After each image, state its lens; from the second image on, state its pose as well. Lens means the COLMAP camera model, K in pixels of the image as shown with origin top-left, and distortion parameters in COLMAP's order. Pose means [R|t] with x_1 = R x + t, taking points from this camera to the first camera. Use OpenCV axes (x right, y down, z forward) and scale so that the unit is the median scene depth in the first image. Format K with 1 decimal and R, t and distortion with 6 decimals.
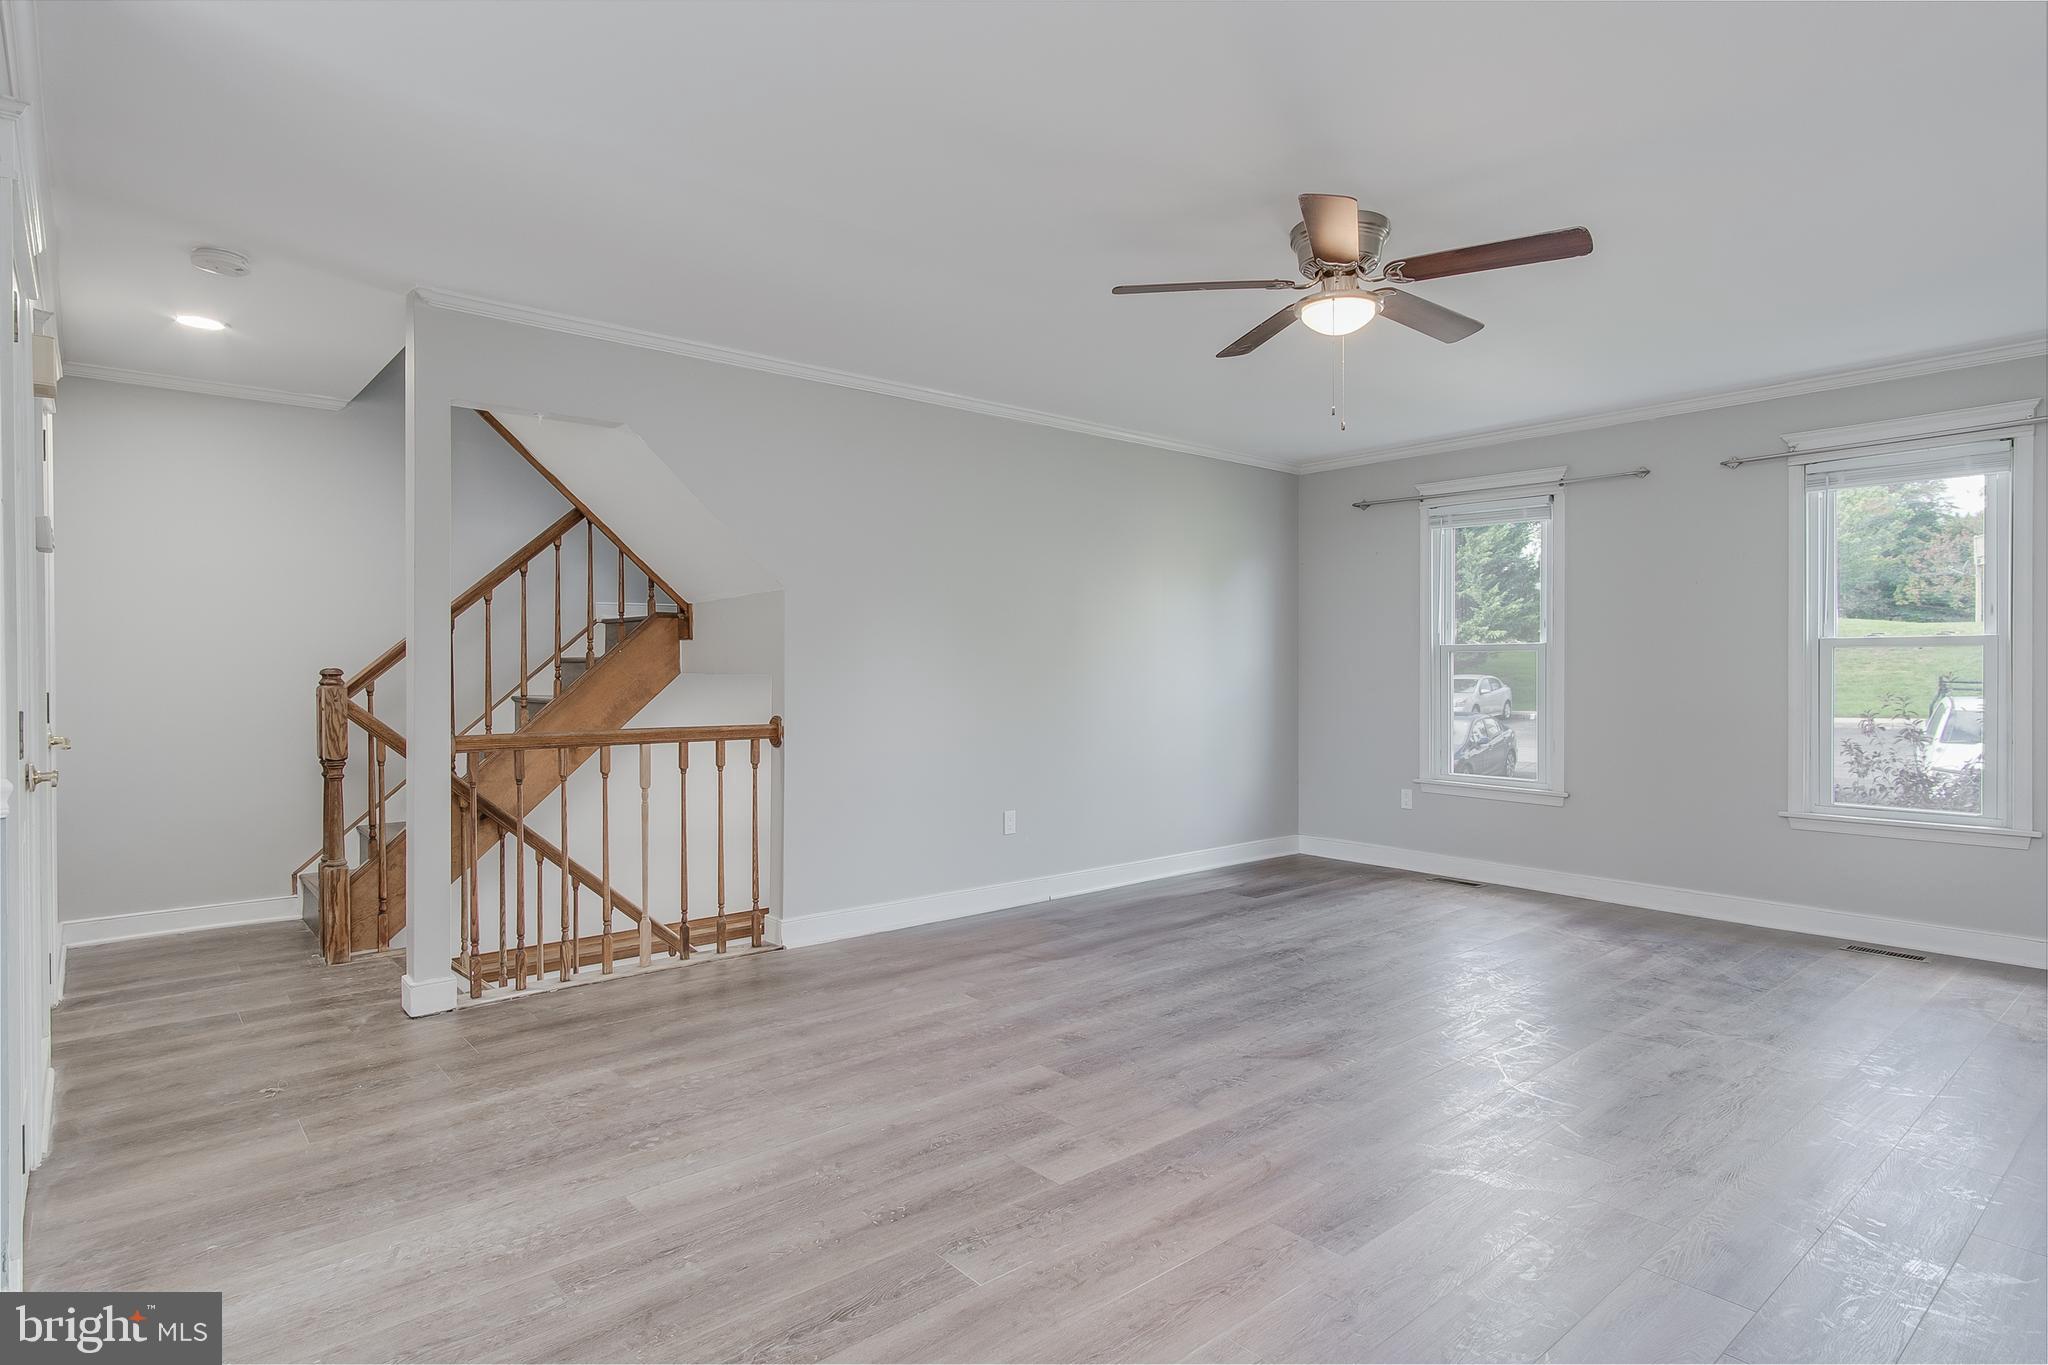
lens RADIAL K [[1091.9, 0, 1031.6], [0, 1091.9, 677.5], [0, 0, 1]] dist [0.005817, -0.000978]
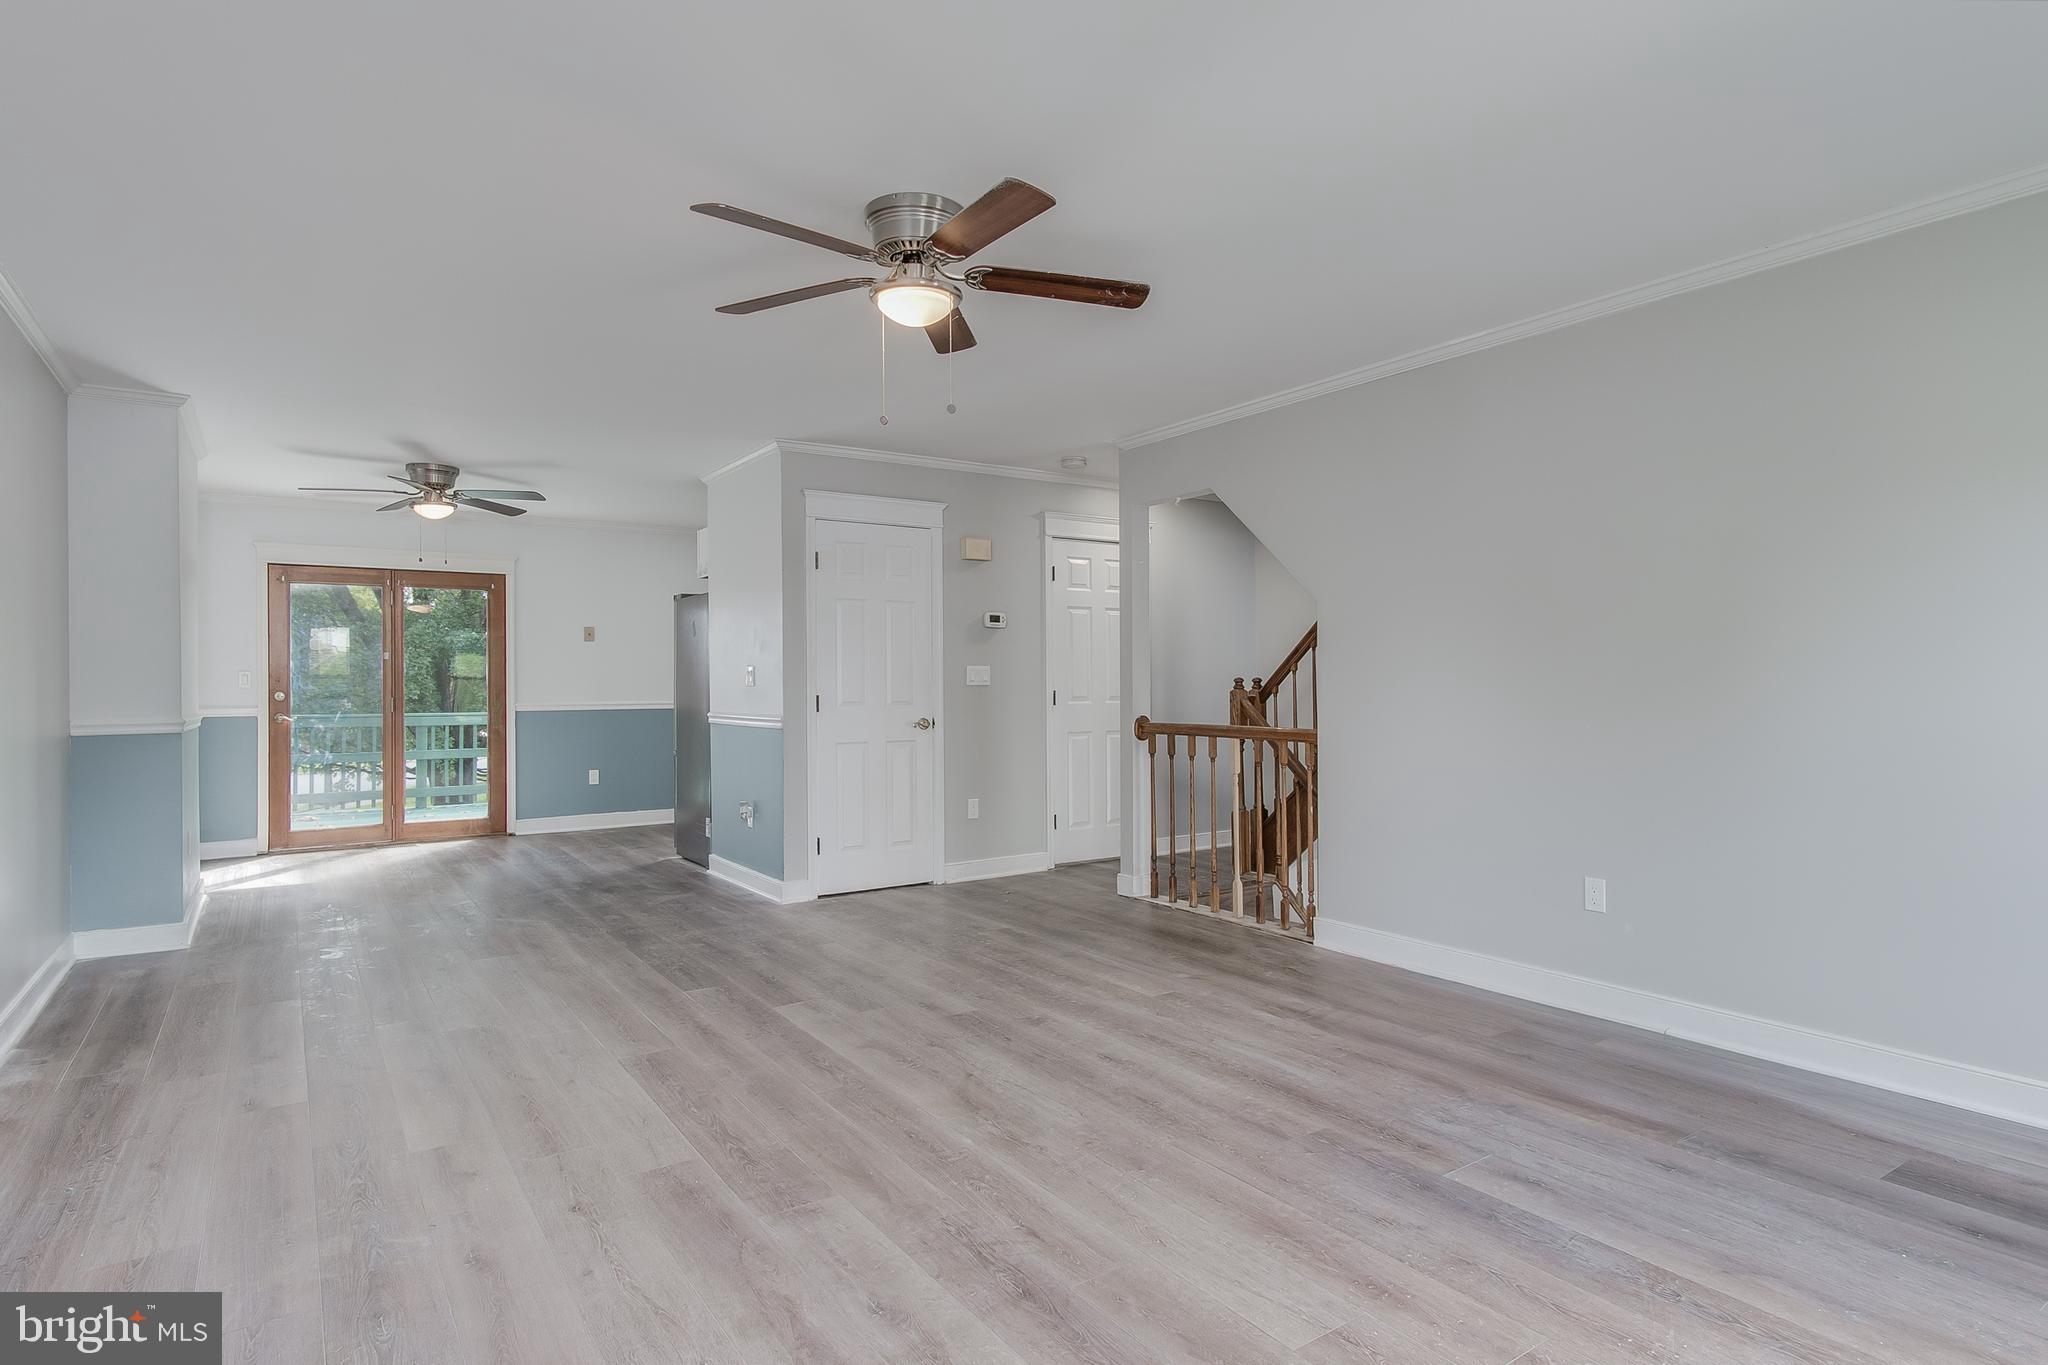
lens RADIAL K [[1091.9, 0, 1019.6], [0, 1091.9, 675.5], [0, 0, 1]] dist [0.005817, -0.000978]
pose [[-0.121887, -0.001665, -0.992543, 1.082527], [0.001203, 0.999998, -0.001825, -0.010575], [0.992543, -0.001416, -0.121885, 1.078279]]
